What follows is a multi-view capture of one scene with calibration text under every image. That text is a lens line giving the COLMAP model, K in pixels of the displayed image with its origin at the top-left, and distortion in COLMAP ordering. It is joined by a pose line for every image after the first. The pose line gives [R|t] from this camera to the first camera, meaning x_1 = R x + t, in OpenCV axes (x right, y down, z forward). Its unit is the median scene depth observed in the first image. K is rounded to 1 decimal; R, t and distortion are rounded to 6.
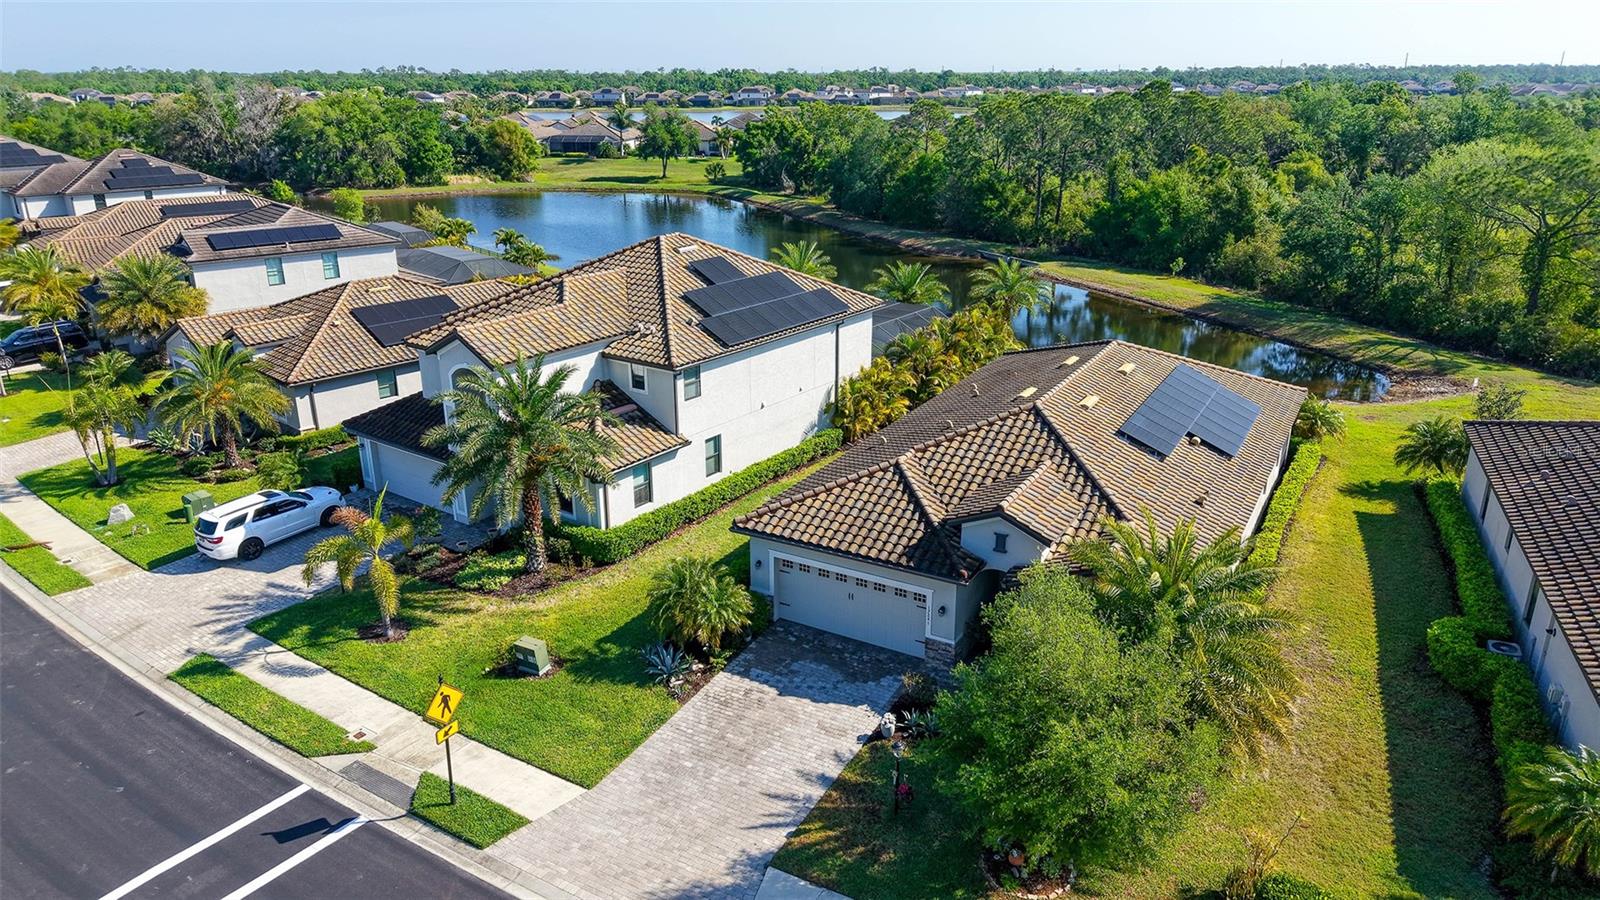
lens RADIAL K [[1121.9, 0, 801.2], [0, 1121.9, 388.2], [0, 0, 1]] dist [0.085769, -0.149883]
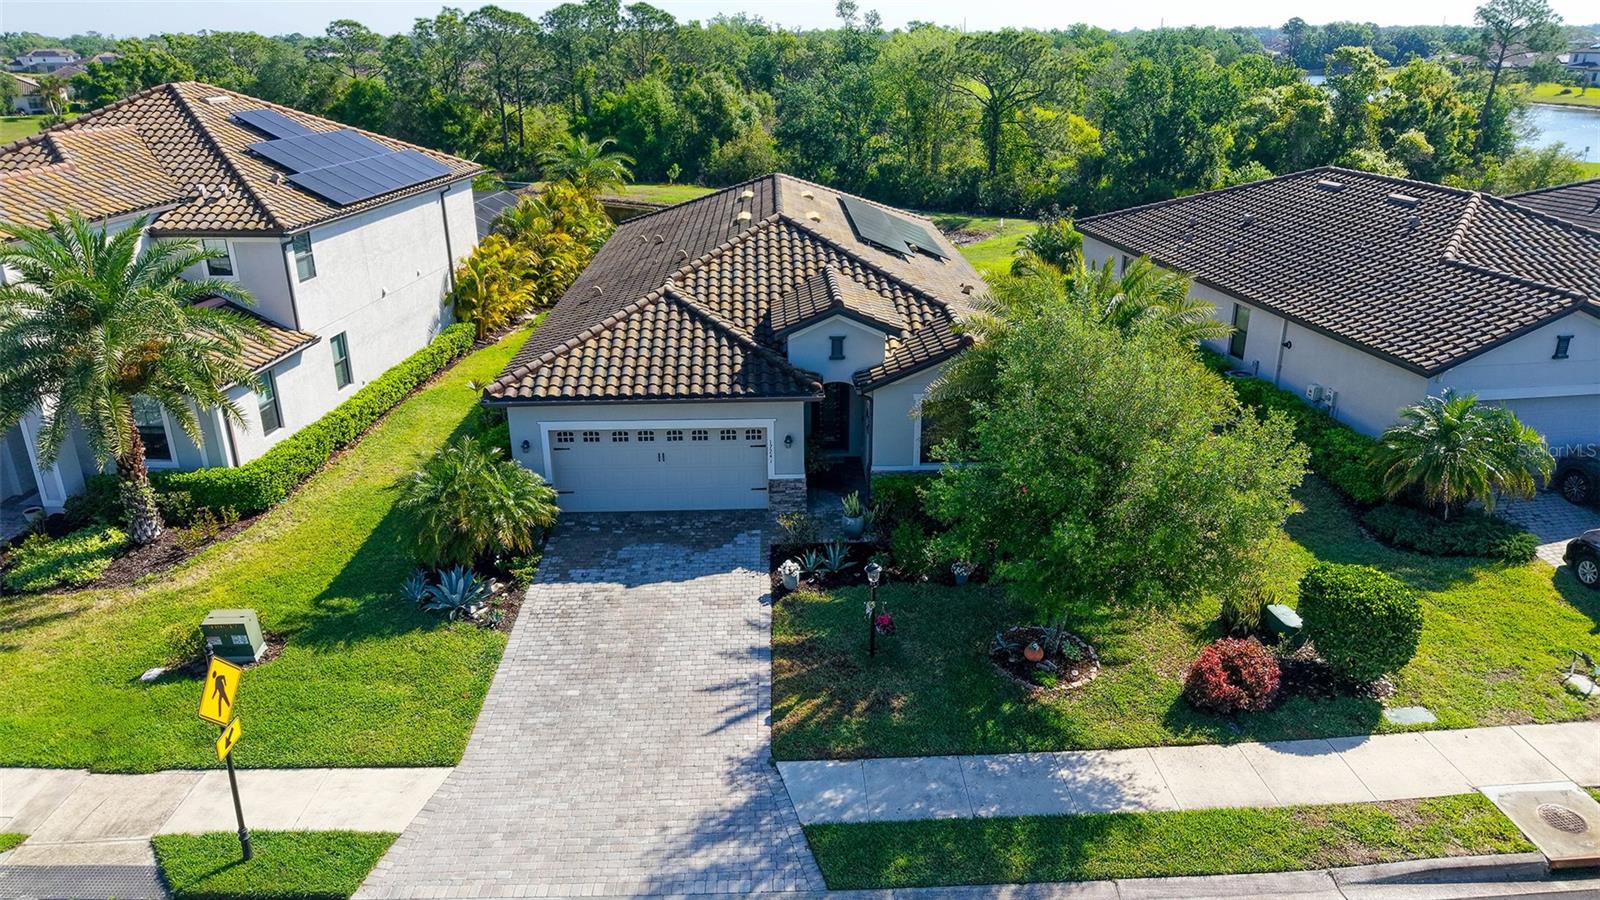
lens RADIAL K [[1090.7, 0, 800.0], [0, 1090.7, 450.0], [0, 0, 1]] dist [0.057291, -0.090282]
pose [[0.845766, -0.188985, 0.498964, -0.231239], [0.155298, 0.981874, 0.108653, 0.101641], [-0.510453, -0.014407, 0.859785, 0.263035]]
